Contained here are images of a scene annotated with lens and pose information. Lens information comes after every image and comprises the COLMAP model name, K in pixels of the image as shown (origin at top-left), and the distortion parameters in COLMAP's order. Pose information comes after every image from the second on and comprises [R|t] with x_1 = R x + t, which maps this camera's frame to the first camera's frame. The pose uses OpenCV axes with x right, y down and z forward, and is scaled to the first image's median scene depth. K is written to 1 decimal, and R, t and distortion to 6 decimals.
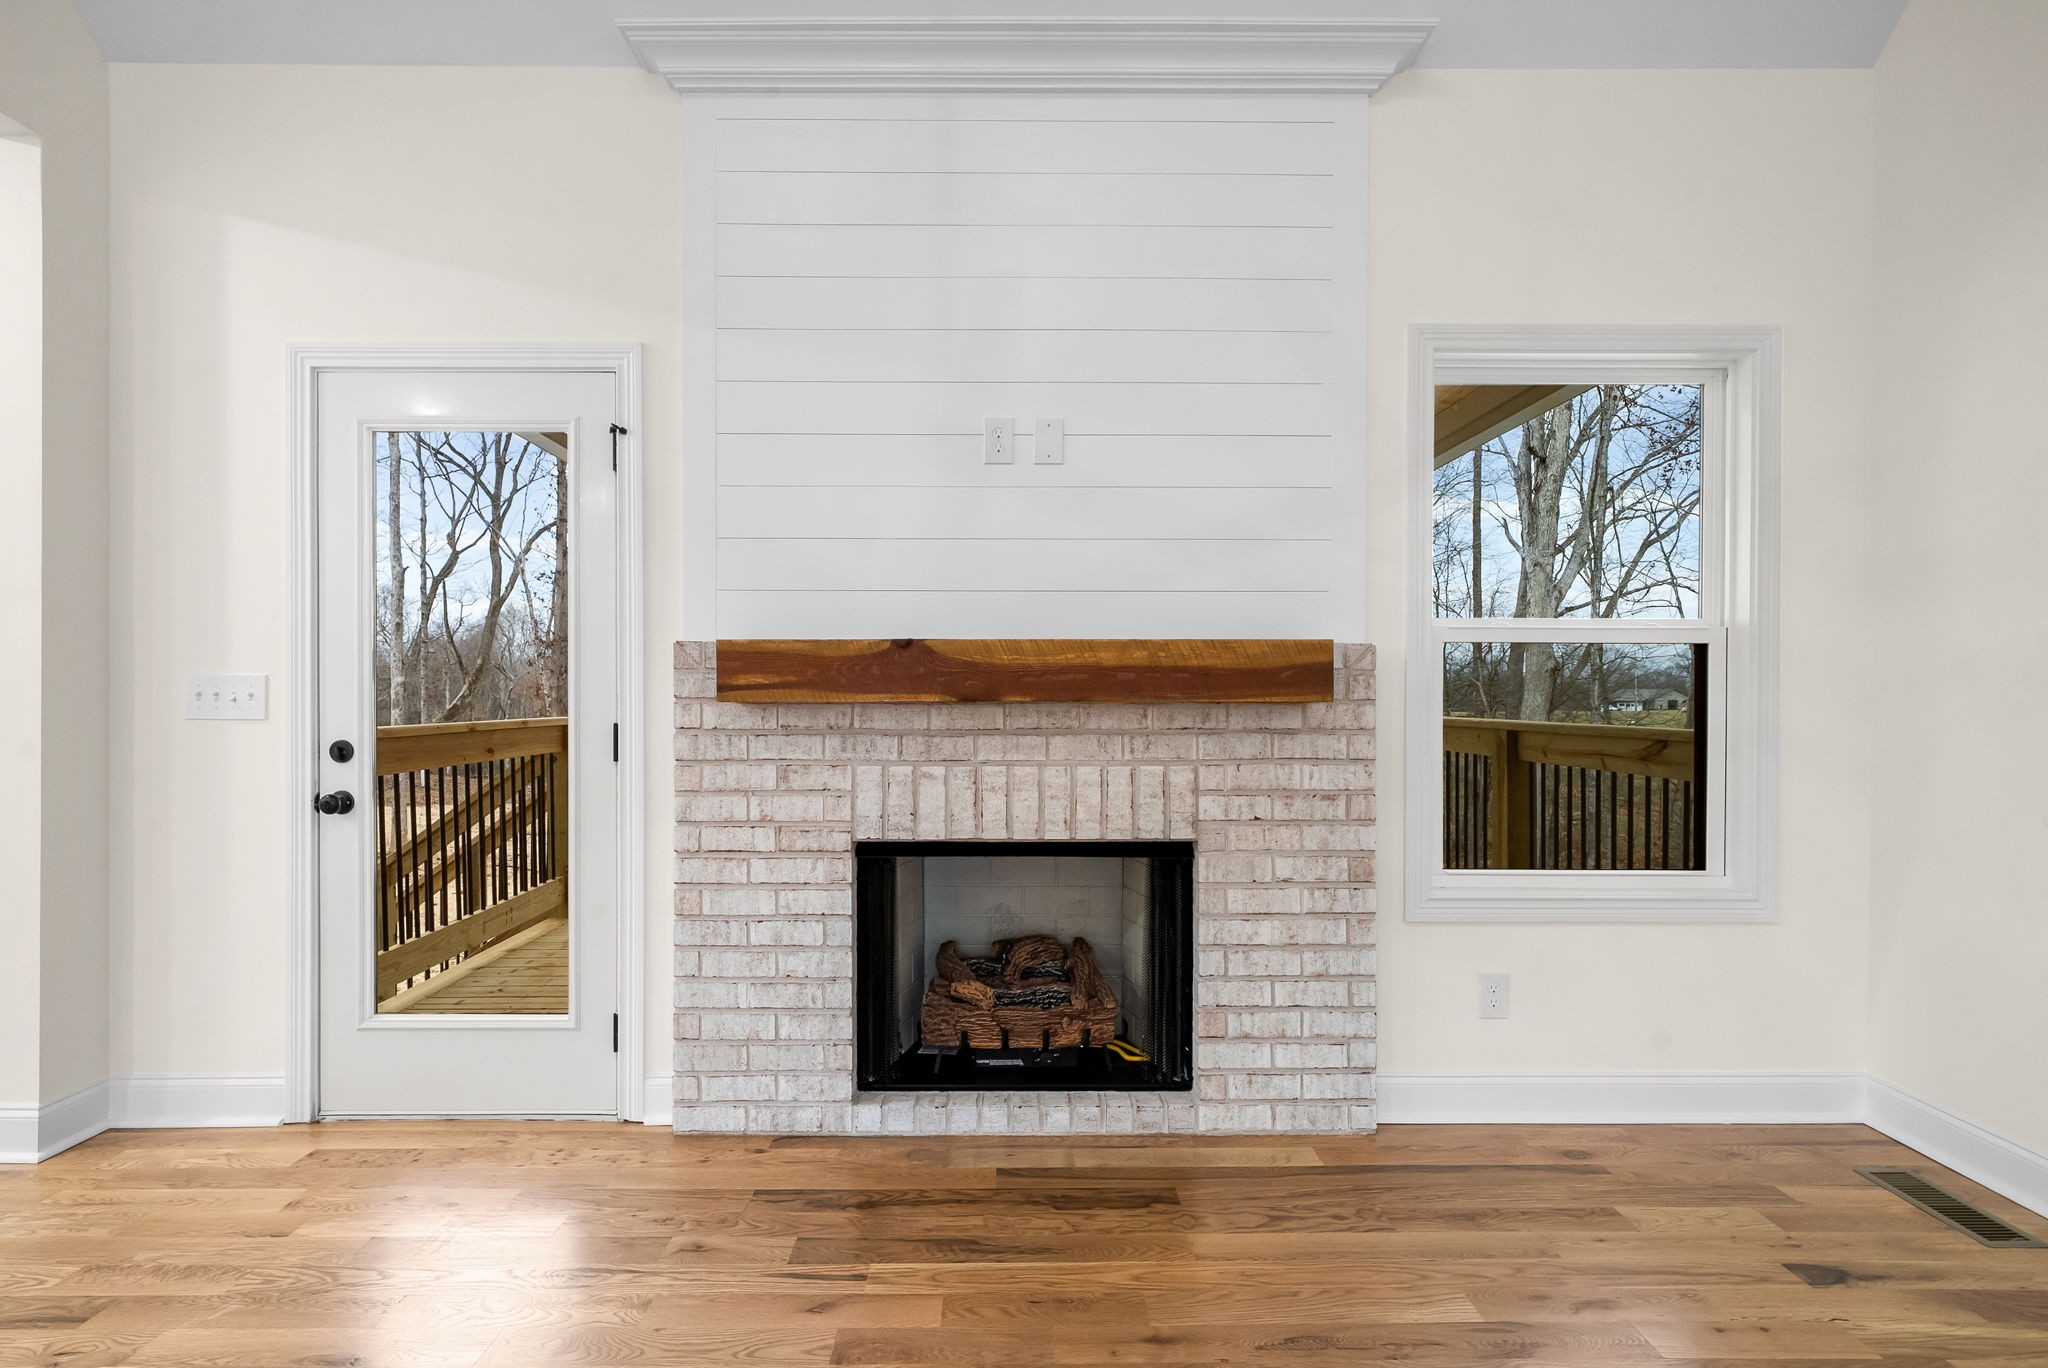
lens RADIAL K [[1016.9, 0, 1006.9], [0, 1016.9, 697.5], [0, 0, 1]] dist [0.002649, -0.001311]
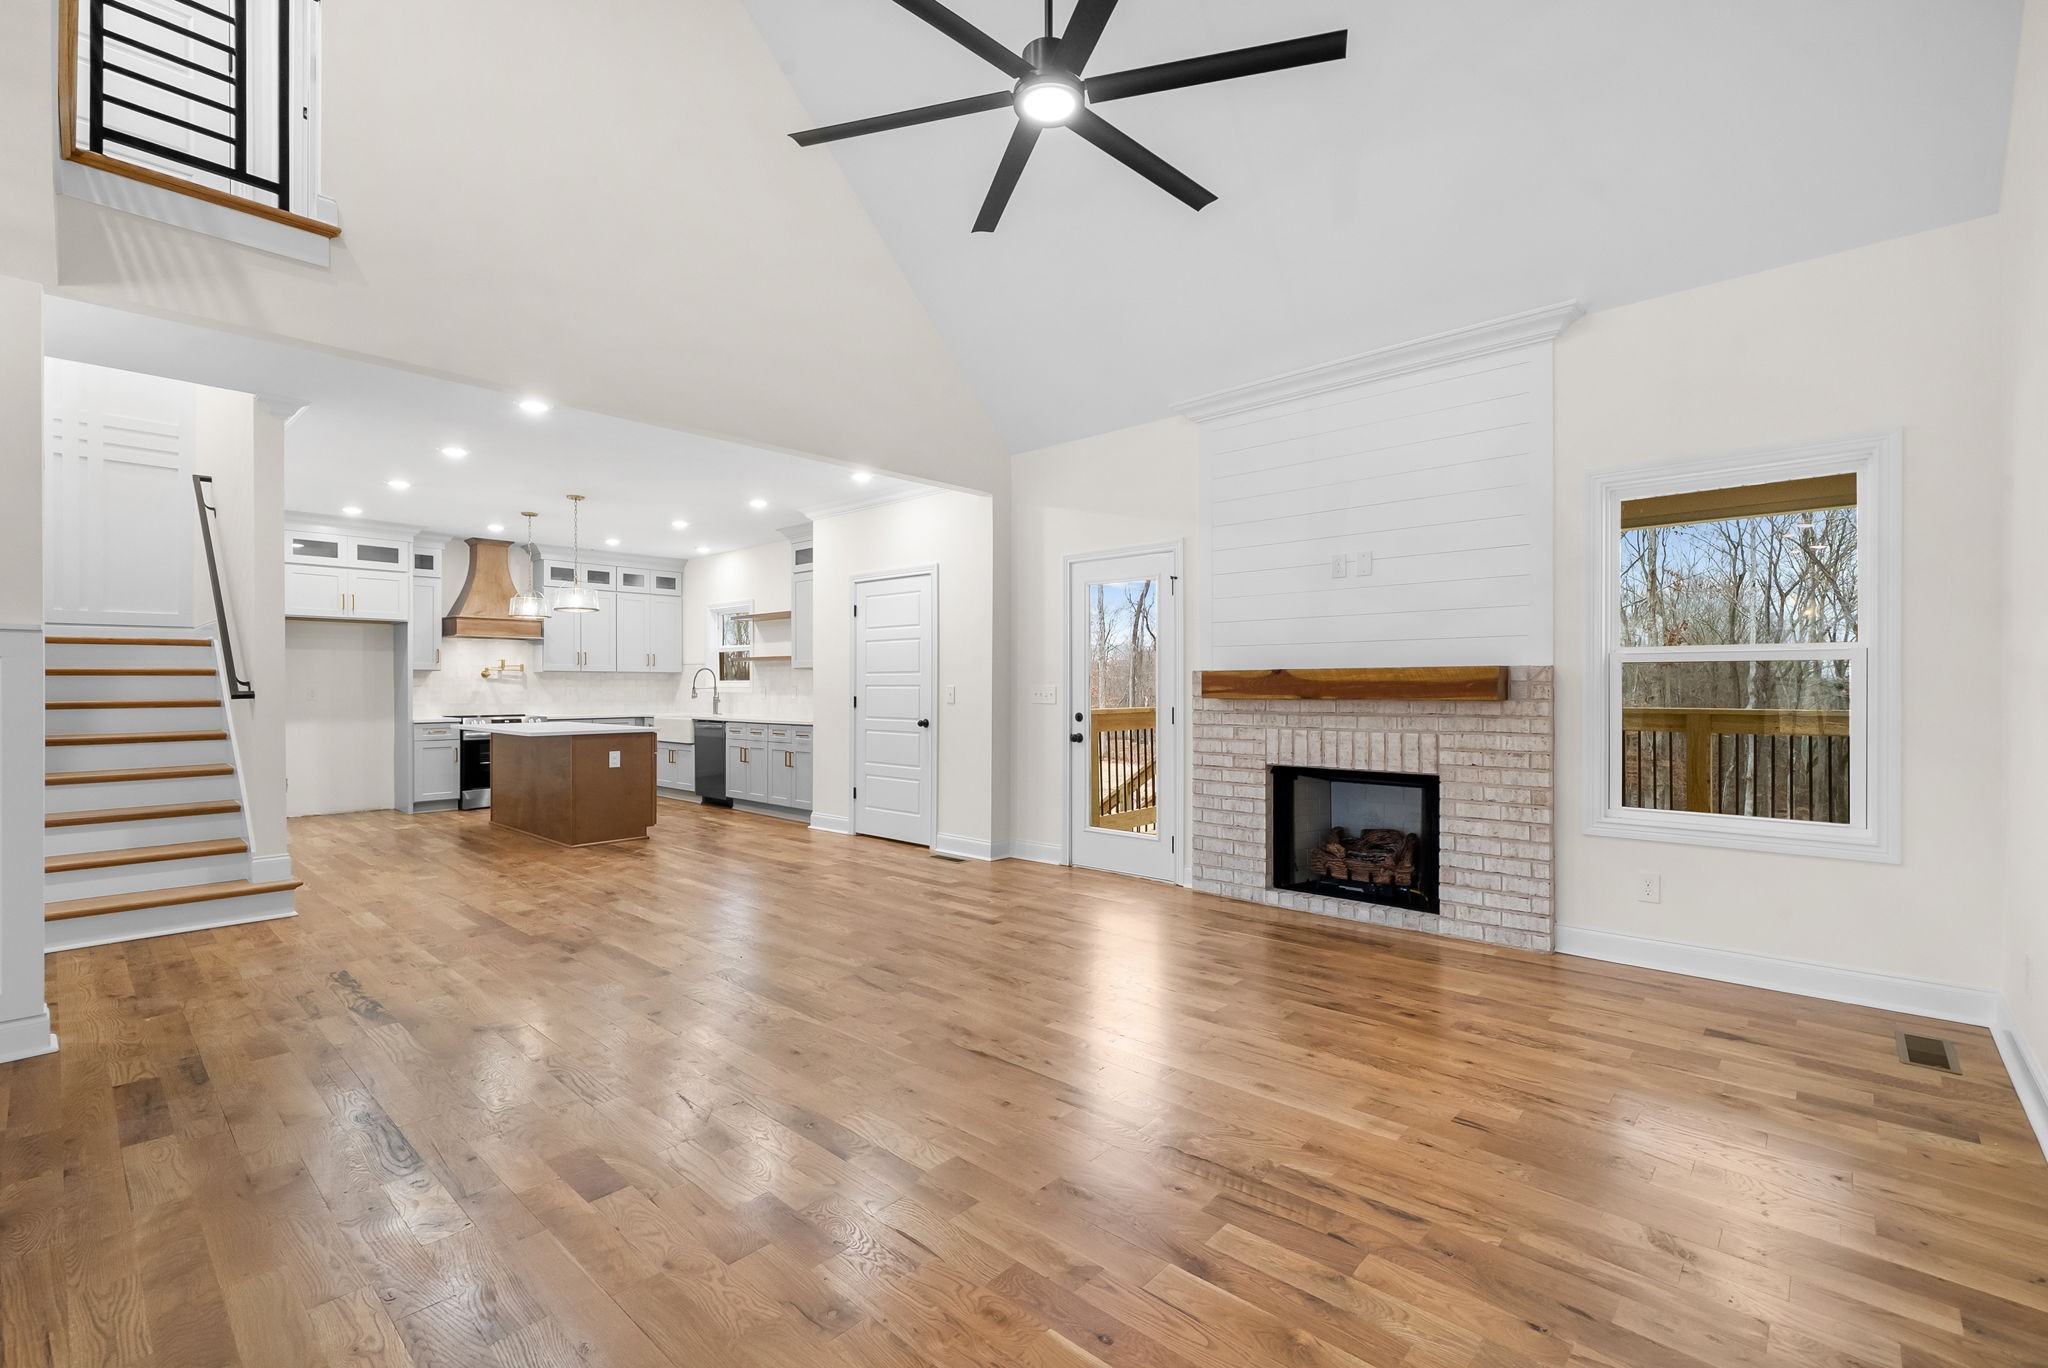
lens RADIAL K [[893.9, 0, 1023.7], [0, 893.9, 687.0], [0, 0, 1]] dist [-0.004080, -0.001492]
pose [[0.735783, -0.001928, -0.677214, 0.728932], [-0.003529, 0.999971, -0.006681, -0.004942], [0.677208, 0.007306, 0.735755, -0.697189]]
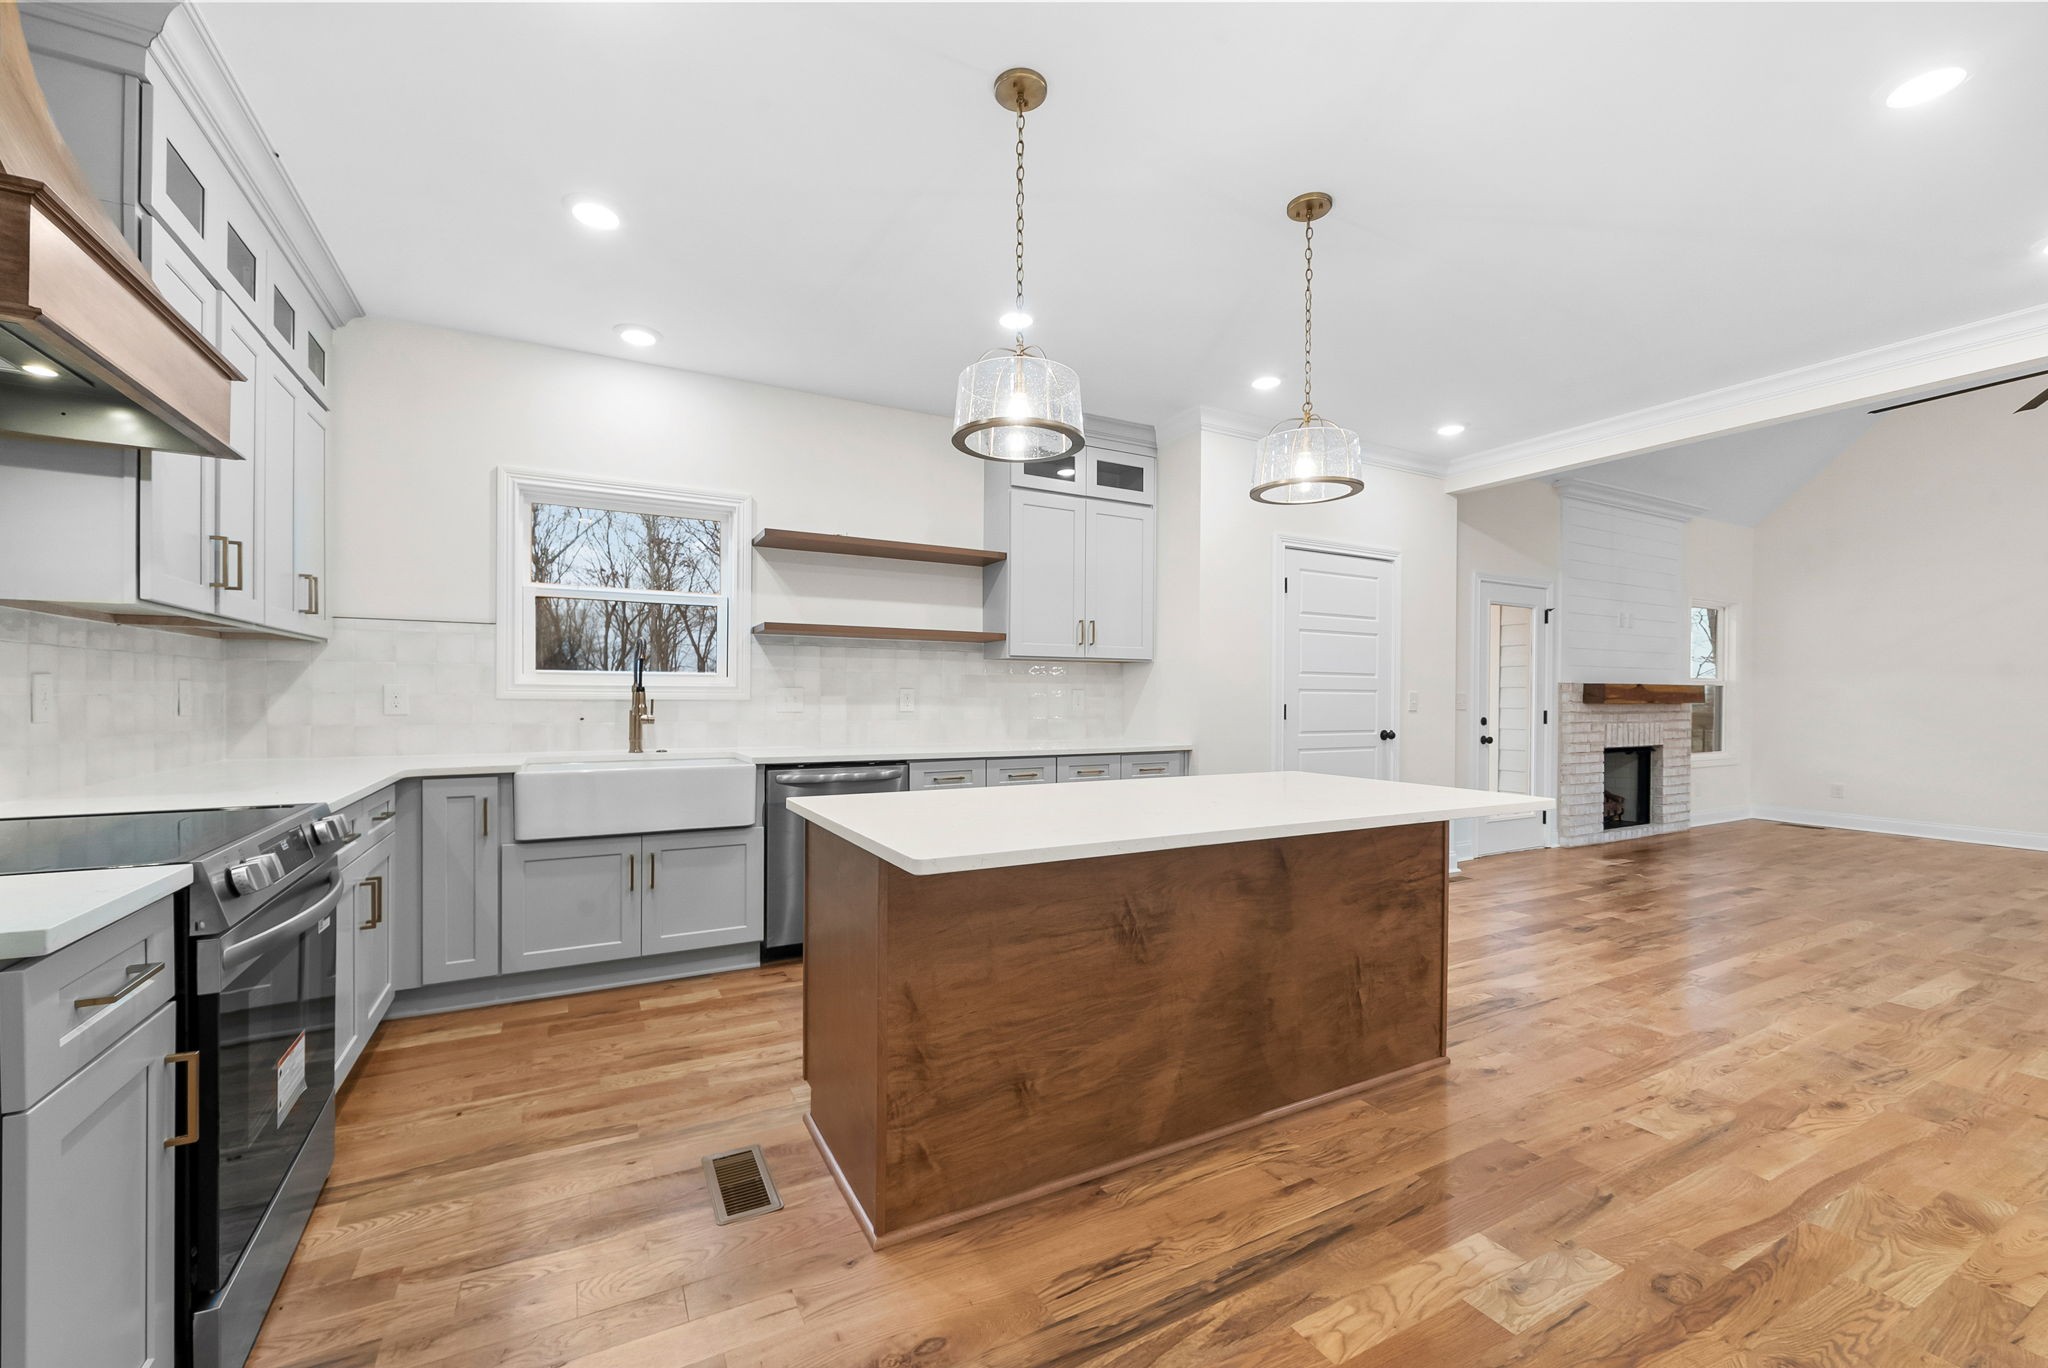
lens RADIAL K [[893.9, 0, 1161.6], [0, 893.9, 700.3], [0, 0, 1]] dist [-0.004080, -0.001492]
pose [[0.840975, 0.000635, 0.541074, -2.748953], [0.000312, 0.999999, -0.001659, -0.000221], [-0.541074, 0.001564, 0.840973, -0.557788]]
